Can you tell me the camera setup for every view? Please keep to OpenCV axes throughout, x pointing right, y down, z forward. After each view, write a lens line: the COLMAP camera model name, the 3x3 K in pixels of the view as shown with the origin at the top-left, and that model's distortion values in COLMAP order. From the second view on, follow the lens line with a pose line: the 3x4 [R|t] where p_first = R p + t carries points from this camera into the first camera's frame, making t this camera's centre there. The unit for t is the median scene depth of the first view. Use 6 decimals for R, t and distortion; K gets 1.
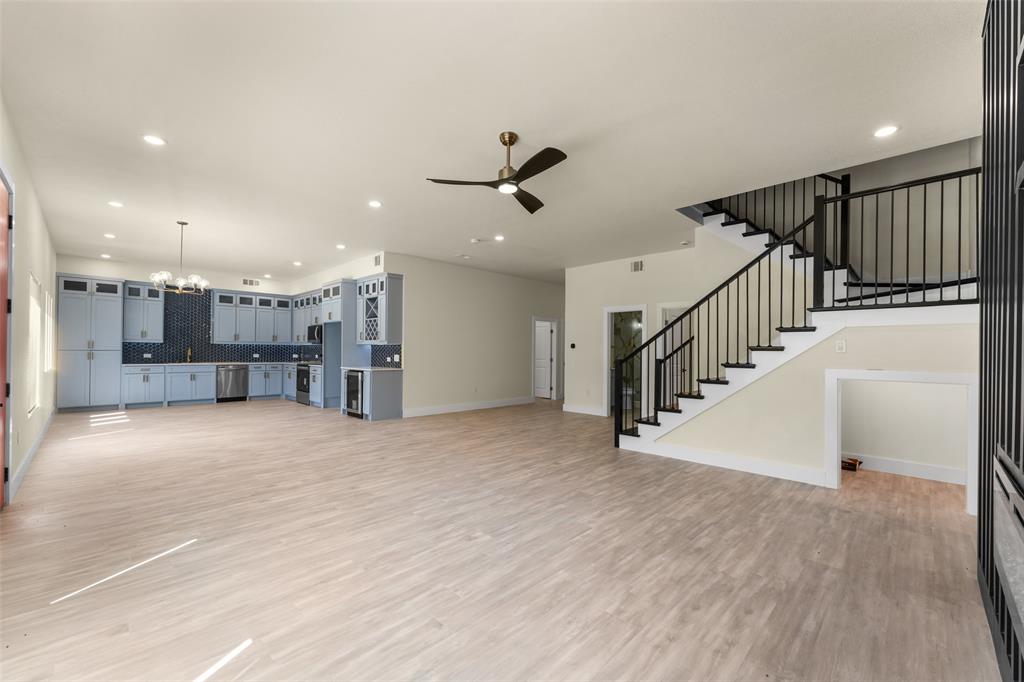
lens RADIAL K [[412.3, 0, 507.1], [0, 412.3, 350.6], [0, 0, 1]] dist [-0.002034, -0.001144]
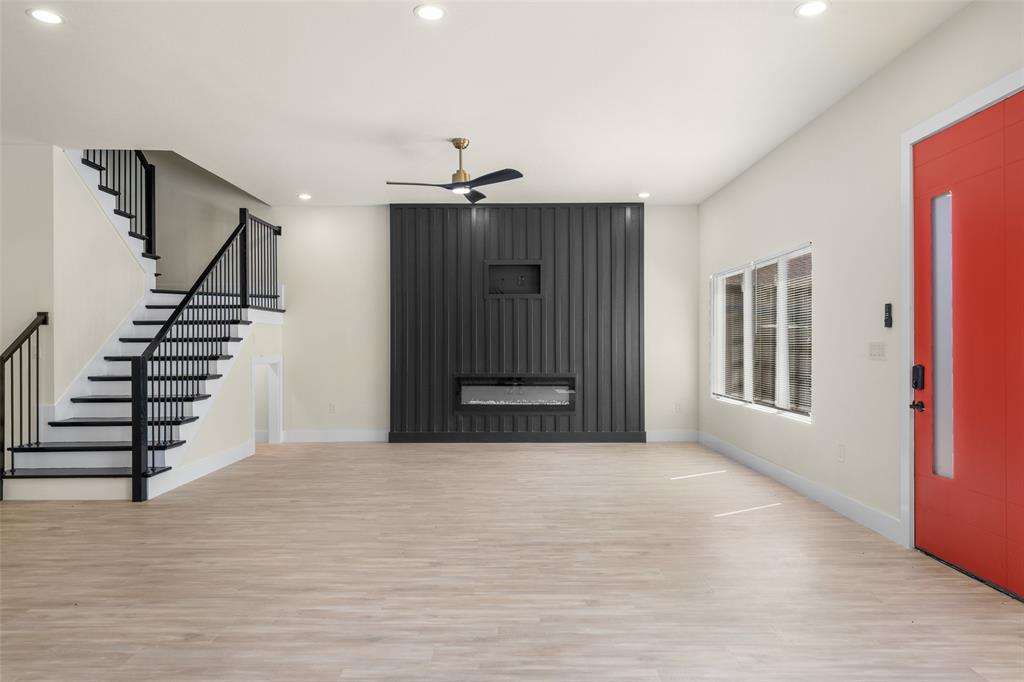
lens RADIAL K [[681.9, 0, 511.4], [0, 681.9, 343.0], [0, 0, 1]] dist [-0.002208, 0.000046]
pose [[-0.704870, -0.006882, 0.709303, -0.837926], [-0.004824, 0.999976, 0.004909, -0.005638], [-0.709320, 0.000039, -0.704887, 1.346757]]
